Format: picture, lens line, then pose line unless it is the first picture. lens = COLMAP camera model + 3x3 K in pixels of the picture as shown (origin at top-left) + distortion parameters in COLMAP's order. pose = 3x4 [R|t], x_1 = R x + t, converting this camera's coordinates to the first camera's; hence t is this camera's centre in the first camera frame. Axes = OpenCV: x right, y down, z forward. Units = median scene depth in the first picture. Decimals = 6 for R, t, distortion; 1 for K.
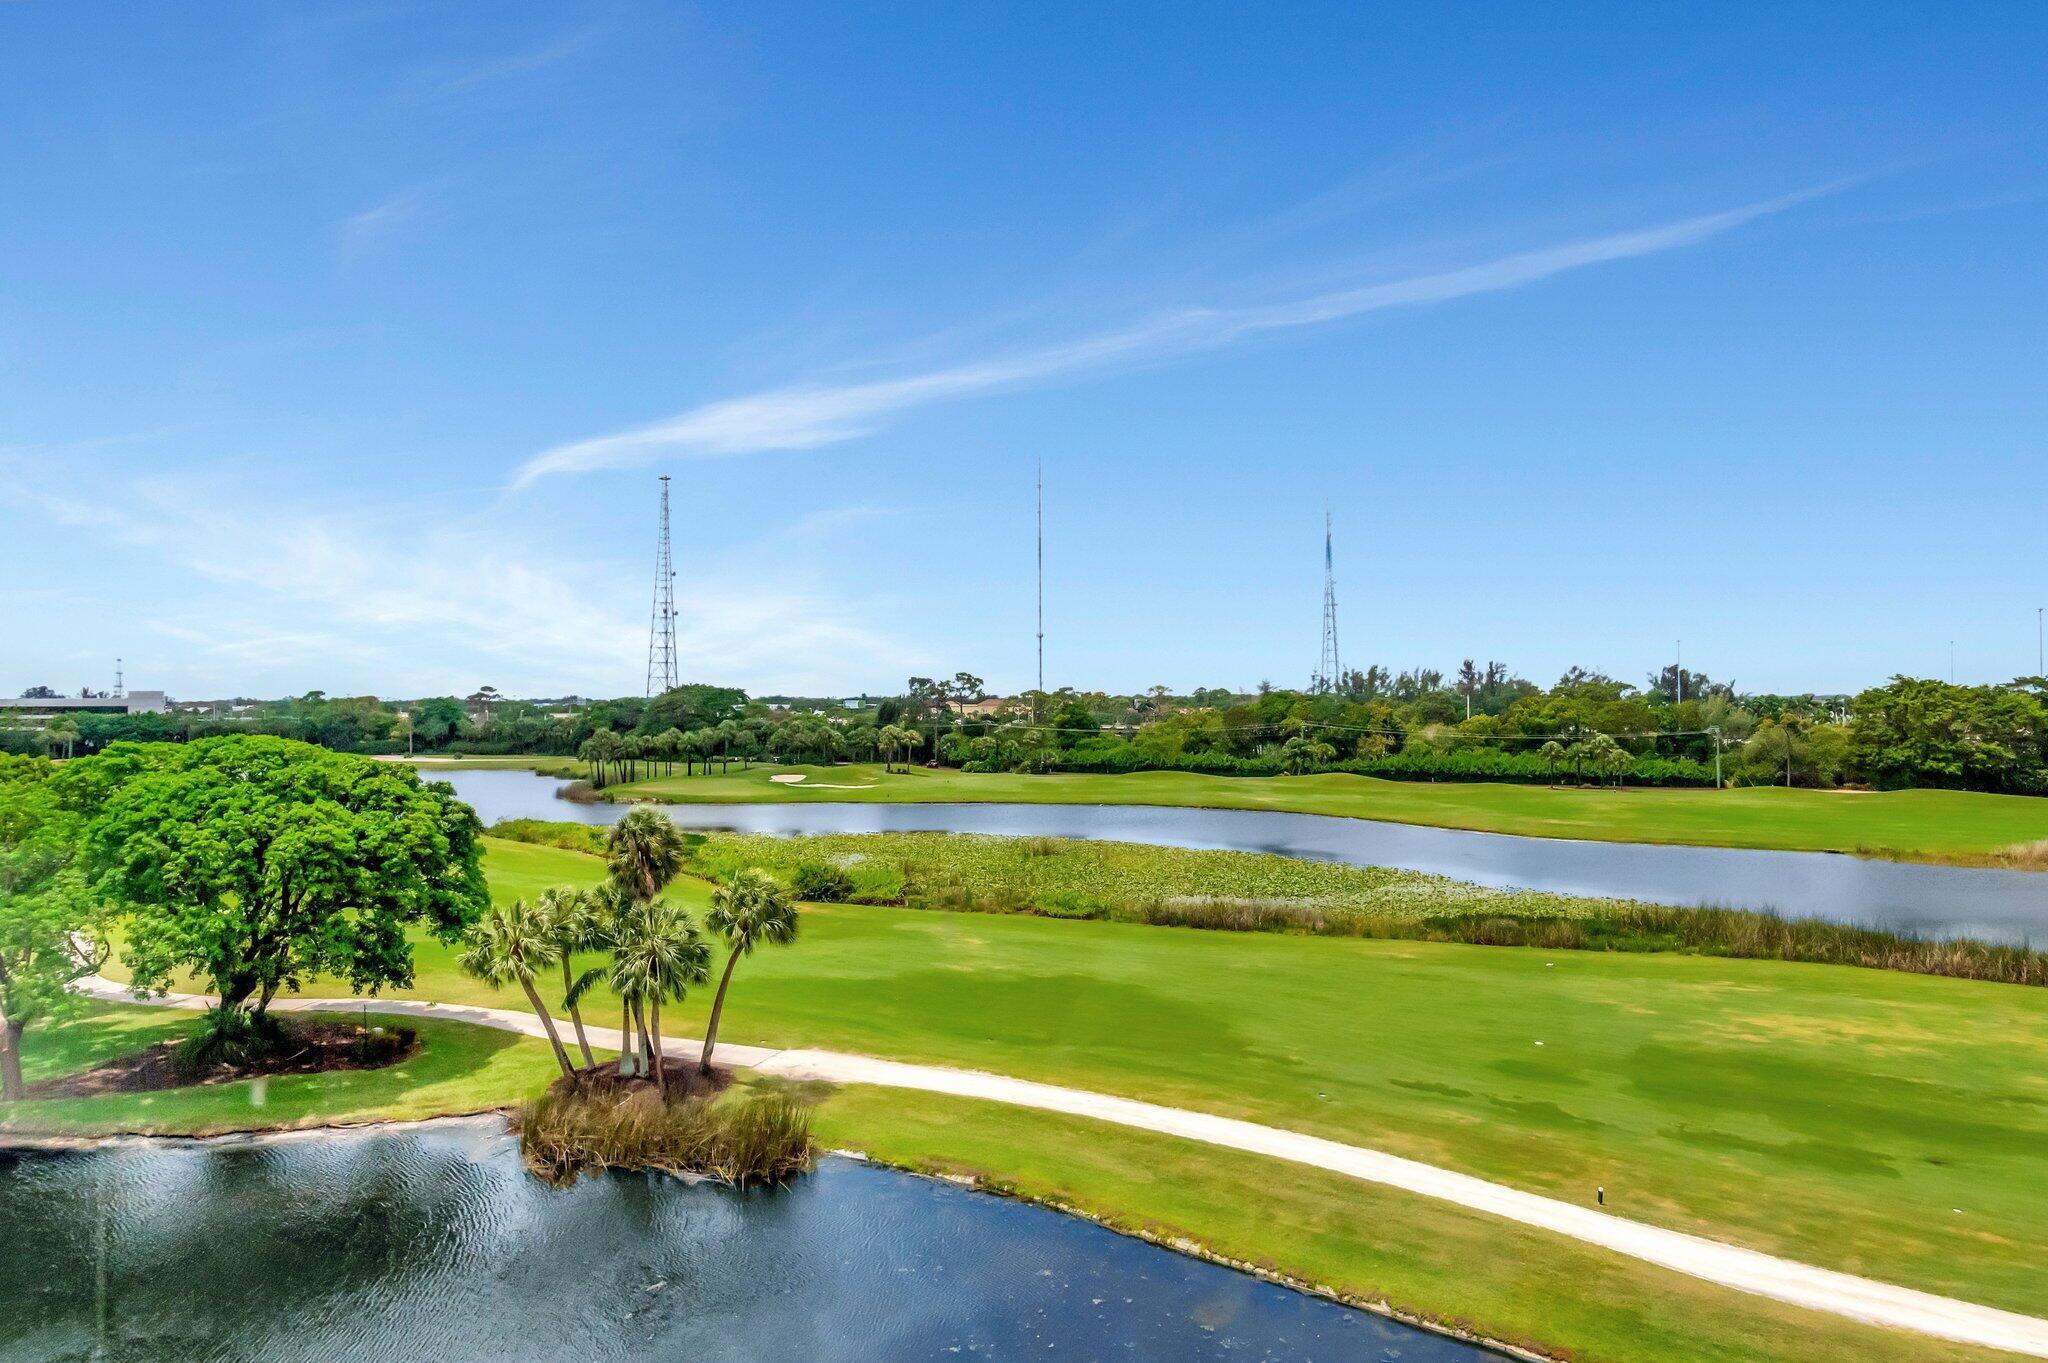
lens RADIAL K [[1210.7, 0, 1035.1], [0, 1210.7, 669.7], [0, 0, 1]] dist [-0.013134, 0.002268]
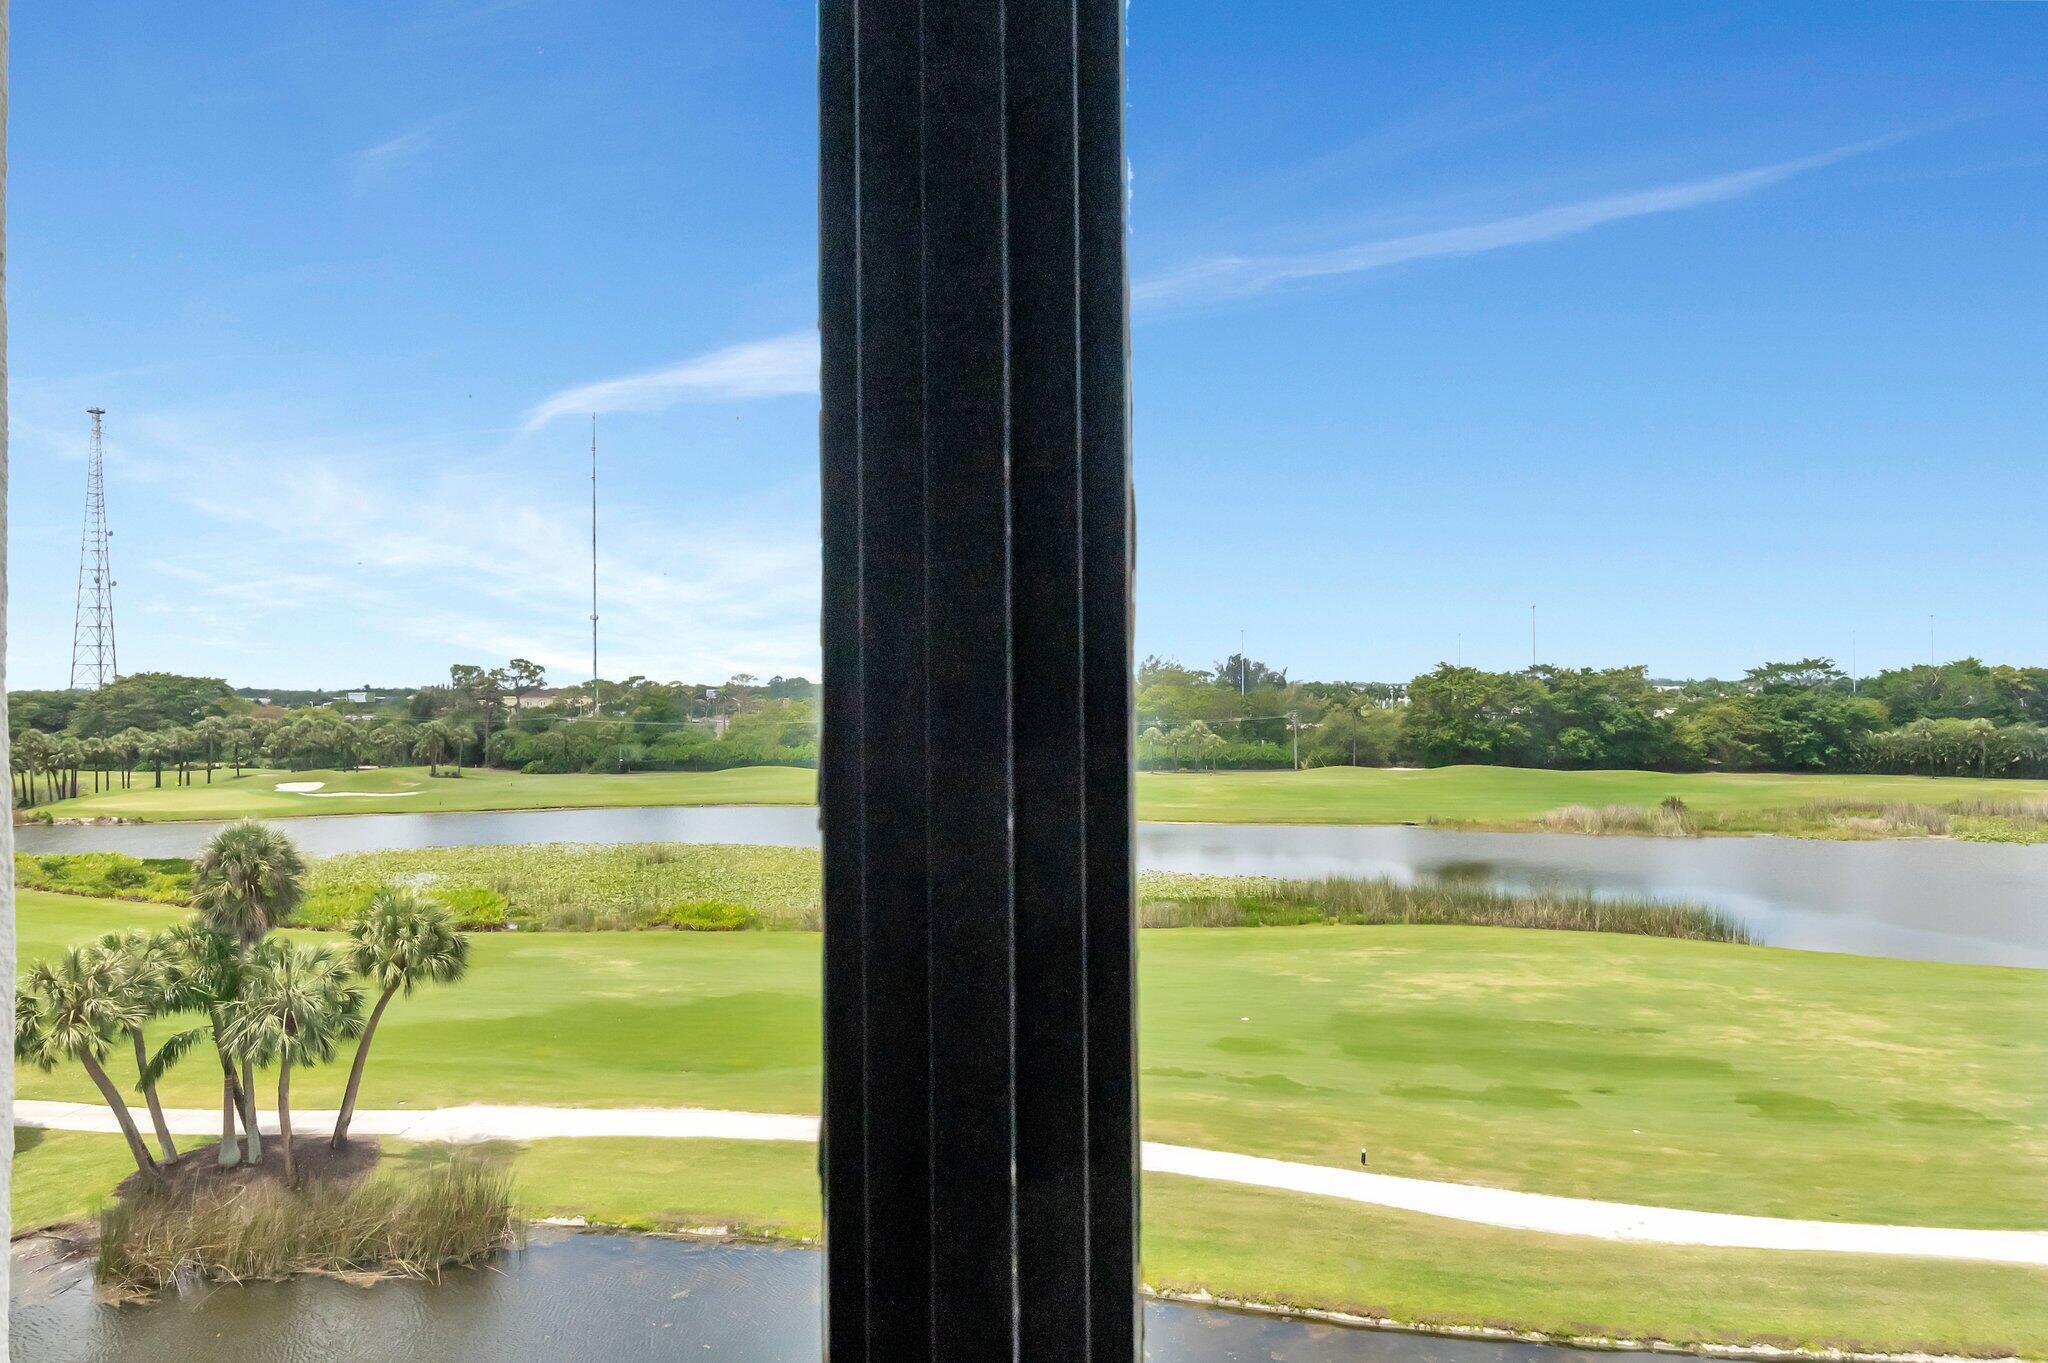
lens RADIAL K [[1291.7, 0, 1051.5], [0, 1291.7, 679.3], [0, 0, 1]] dist [0.005209, -0.010388]
pose [[0.941583, -0.003053, 0.336767, -0.127716], [-0.002615, 0.999863, 0.016374, 0.007364], [-0.336771, -0.016298, 0.941446, 0.042246]]
